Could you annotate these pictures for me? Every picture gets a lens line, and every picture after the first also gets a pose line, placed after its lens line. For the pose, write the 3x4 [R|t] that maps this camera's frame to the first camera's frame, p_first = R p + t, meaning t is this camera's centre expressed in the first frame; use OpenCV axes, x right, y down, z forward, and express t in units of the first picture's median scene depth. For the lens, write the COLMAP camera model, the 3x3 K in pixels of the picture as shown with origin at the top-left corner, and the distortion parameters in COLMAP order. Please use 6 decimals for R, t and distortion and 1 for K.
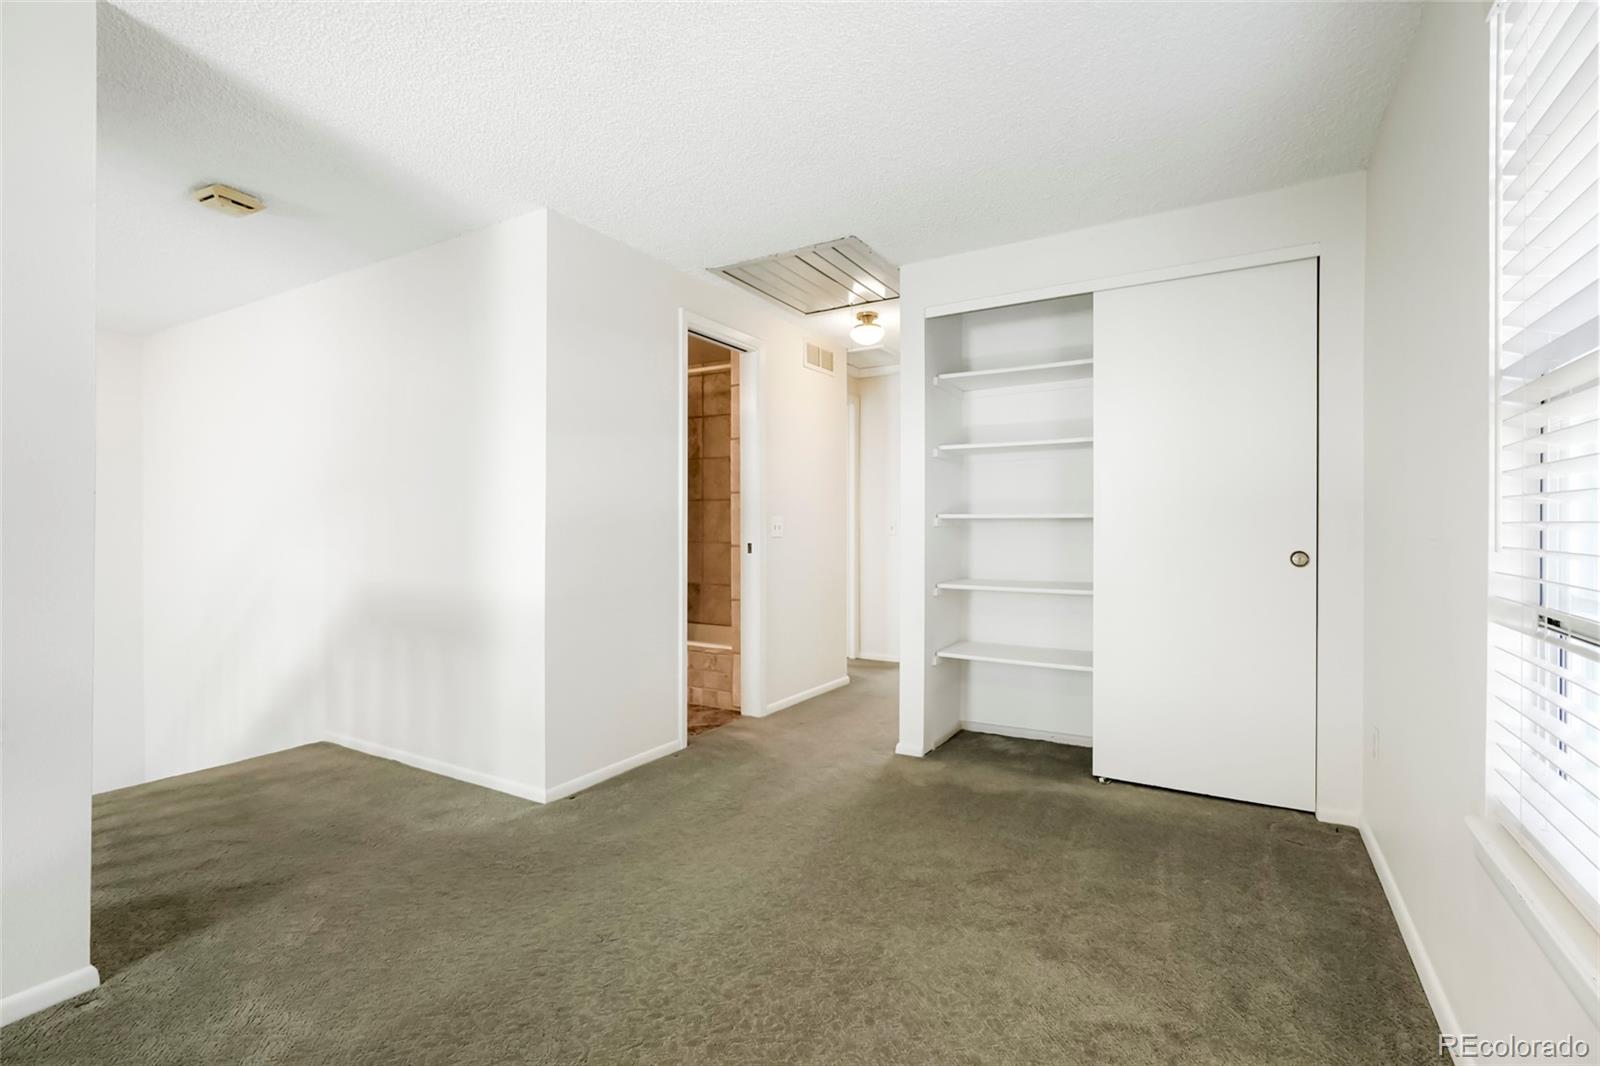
lens RADIAL K [[727.0, 0, 800.2], [0, 727.0, 530.2], [0, 0, 1]] dist [-0.019151, 0.005061]
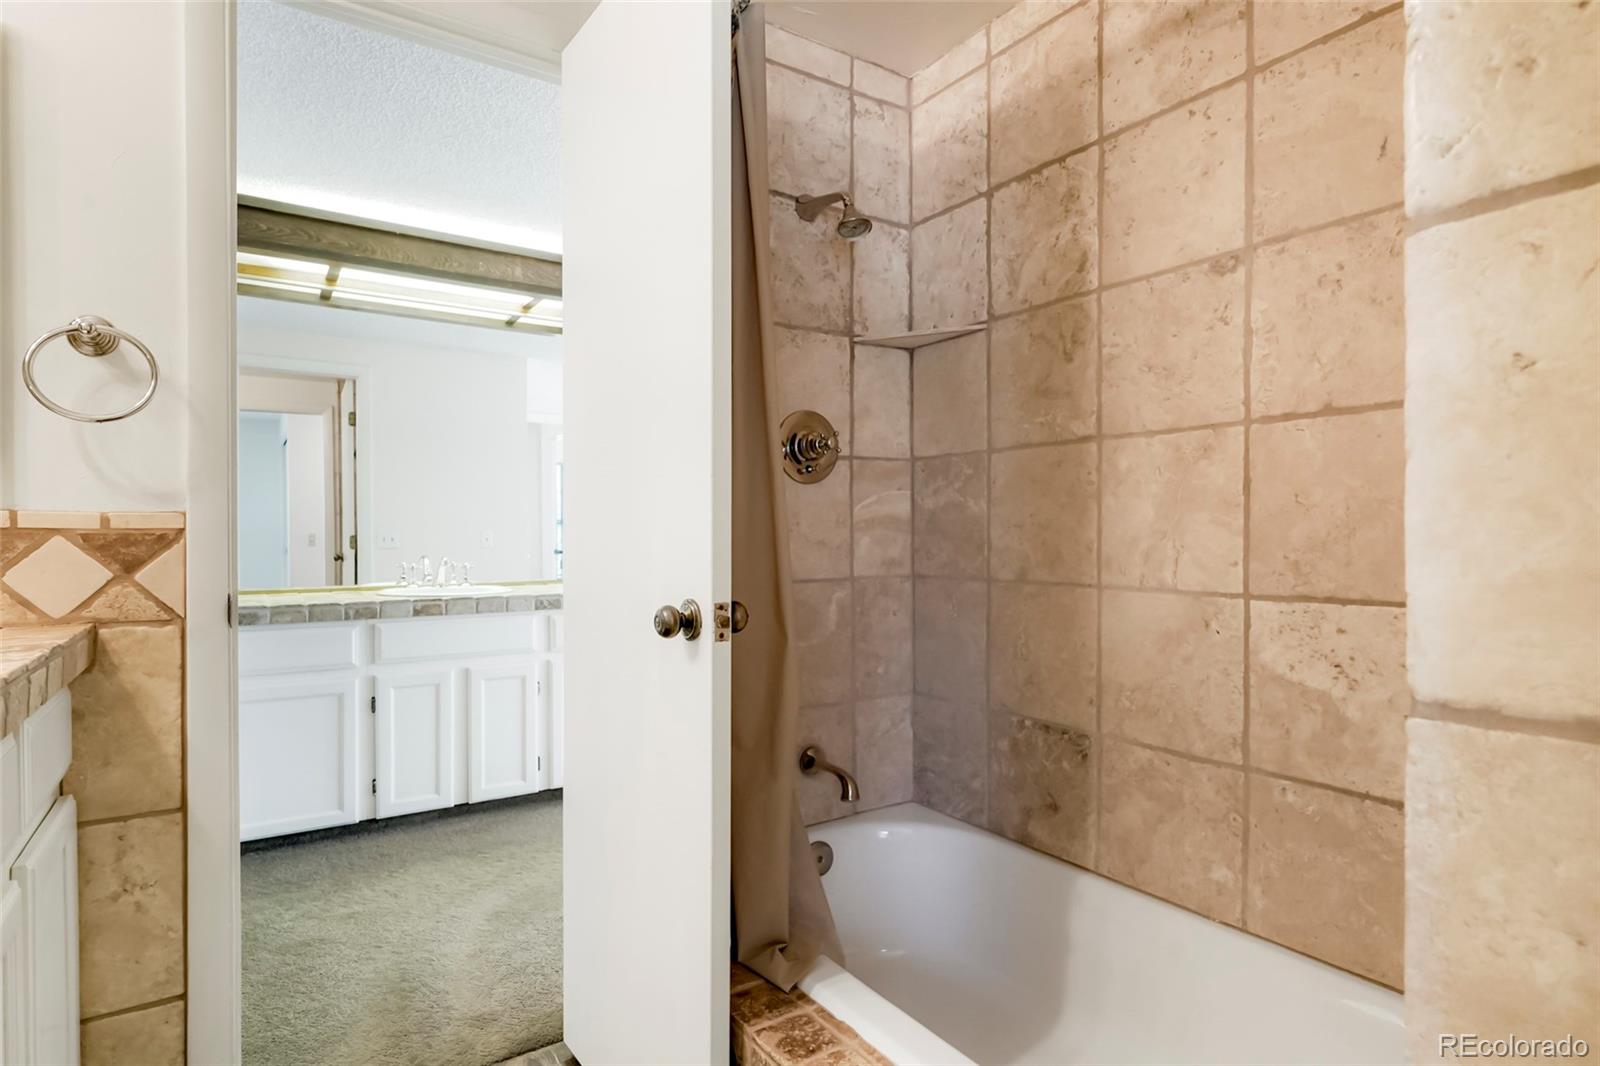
lens RADIAL K [[858.1, 0, 800.6], [0, 858.1, 535.2], [0, 0, 1]] dist [-0.000186, 0.000053]
pose [[0.902496, 0.001728, -0.430694, -0.095560], [-0.001408, 0.999998, 0.001062, -0.004098], [0.430695, -0.000352, 0.902497, 0.651823]]
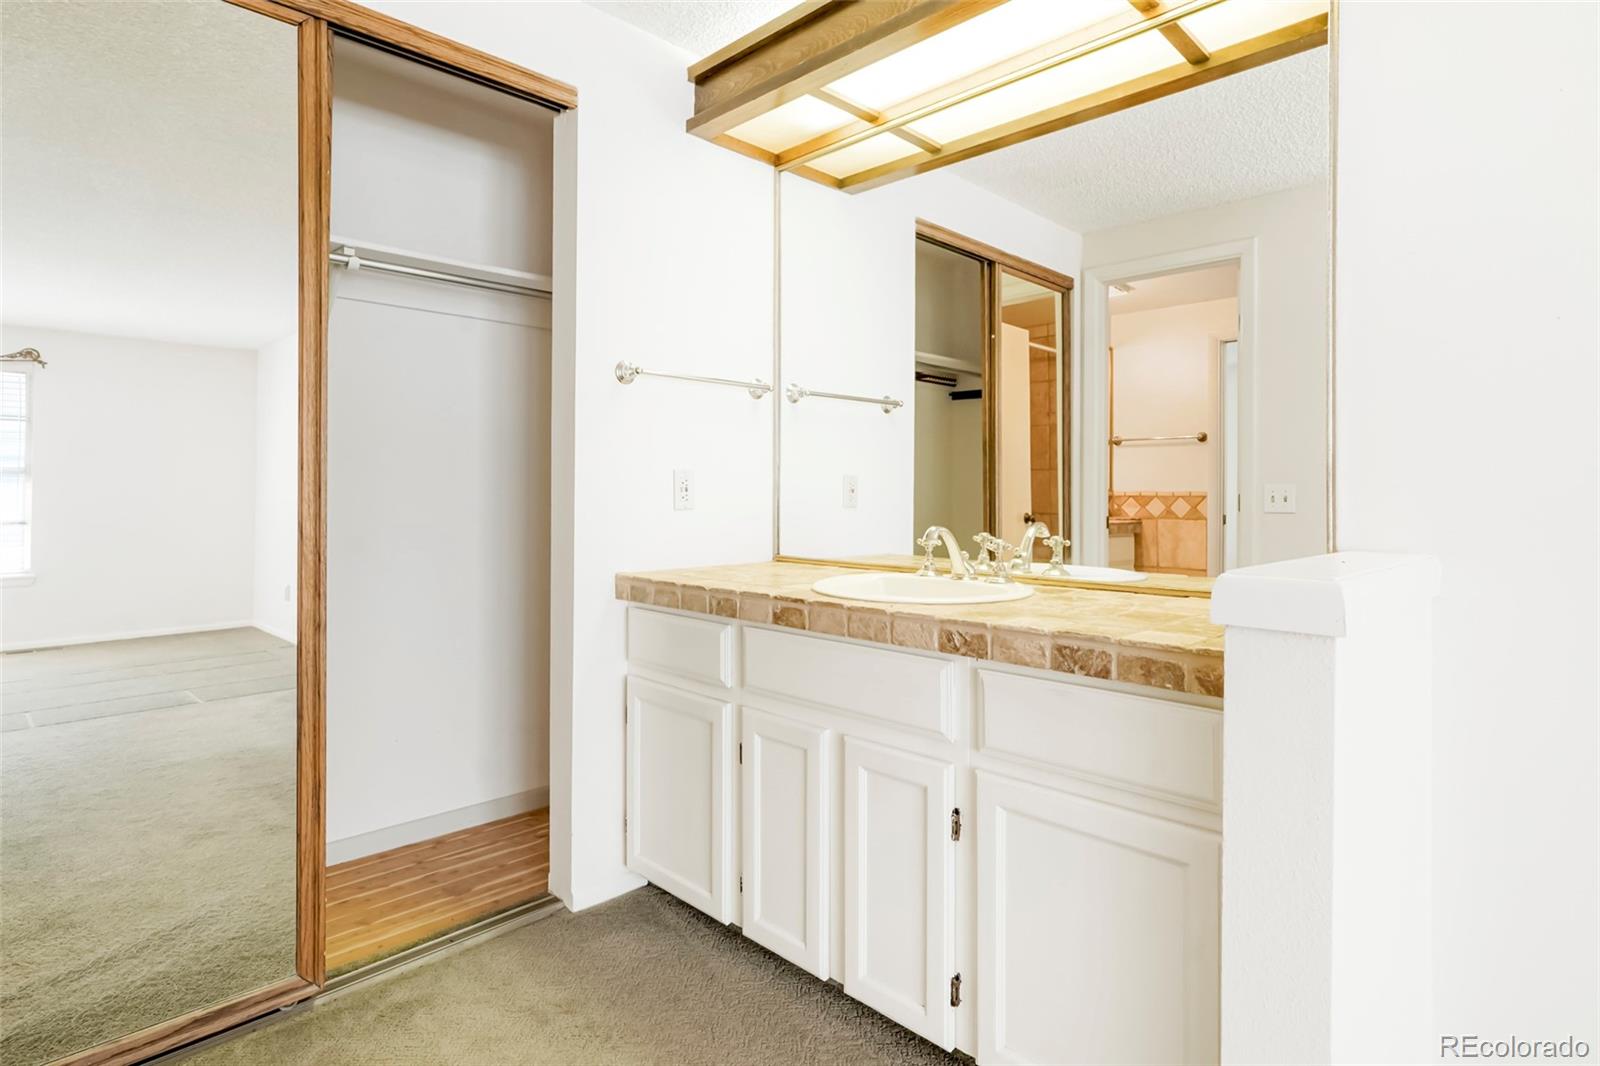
lens RADIAL K [[847.3, 0, 804.5], [0, 847.3, 494.5], [0, 0, 1]] dist [-0.000935, -0.000117]
pose [[-0.234890, 0.006101, -0.972003, -0.219065], [-0.004370, 0.999964, 0.007332, -0.003014], [0.972012, 0.005970, -0.234855, 1.044472]]
